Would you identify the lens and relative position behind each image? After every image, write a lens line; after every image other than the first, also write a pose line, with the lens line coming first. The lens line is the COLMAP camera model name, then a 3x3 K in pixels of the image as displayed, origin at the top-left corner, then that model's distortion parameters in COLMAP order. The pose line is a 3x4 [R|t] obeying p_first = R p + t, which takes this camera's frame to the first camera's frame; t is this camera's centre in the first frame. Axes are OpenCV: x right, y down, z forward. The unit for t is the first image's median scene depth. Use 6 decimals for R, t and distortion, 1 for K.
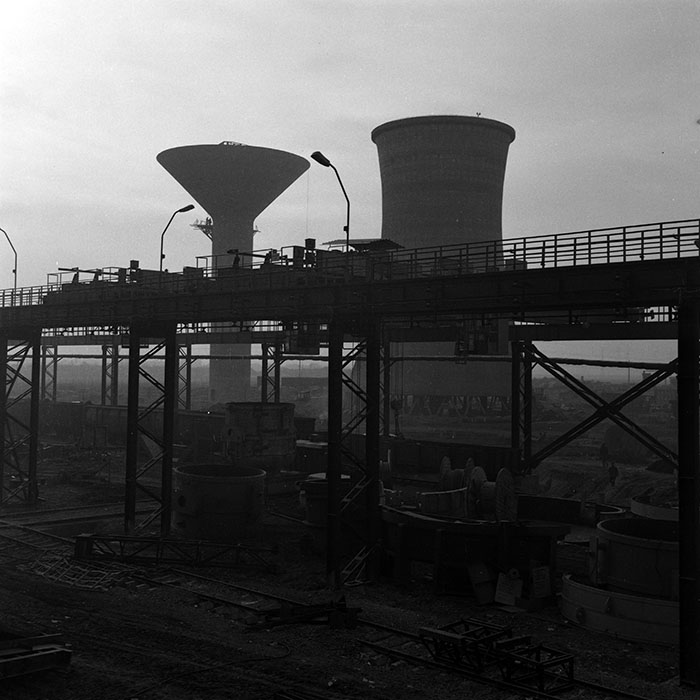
lens RADIAL K [[984.3, 0, 361.2], [0, 984.3, 347.2], [0, 0, 1]] dist [0.061766, -0.048097]
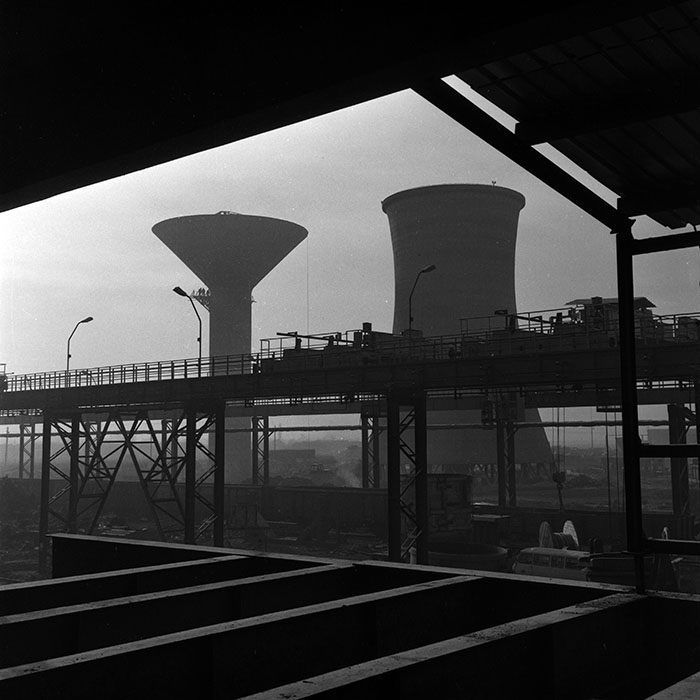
lens RADIAL K [[984.3, 0, 361.2], [0, 984.3, 347.2], [0, 0, 1]] dist [0.061766, -0.048097]
pose [[0.996627, -0.016386, 0.080409, -0.145134], [0.022131, 0.997225, -0.071078, 0.000143], [-0.079021, 0.072617, 0.994225, 0.032093]]
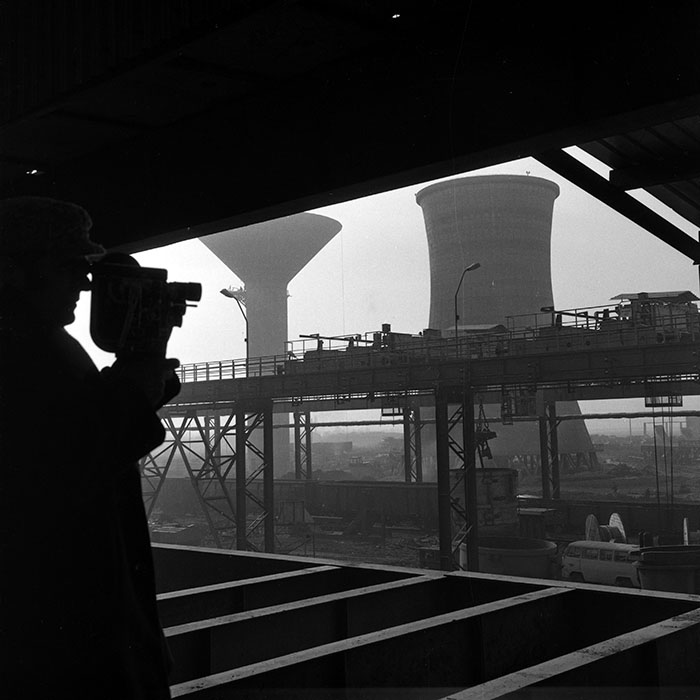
lens RADIAL K [[984.3, 0, 361.2], [0, 984.3, 347.2], [0, 0, 1]] dist [0.061766, -0.048097]
pose [[0.998262, -0.035418, 0.047107, -0.151710], [0.038344, 0.997295, -0.062714, -0.003356], [-0.044759, 0.064412, 0.996919, 0.026058]]
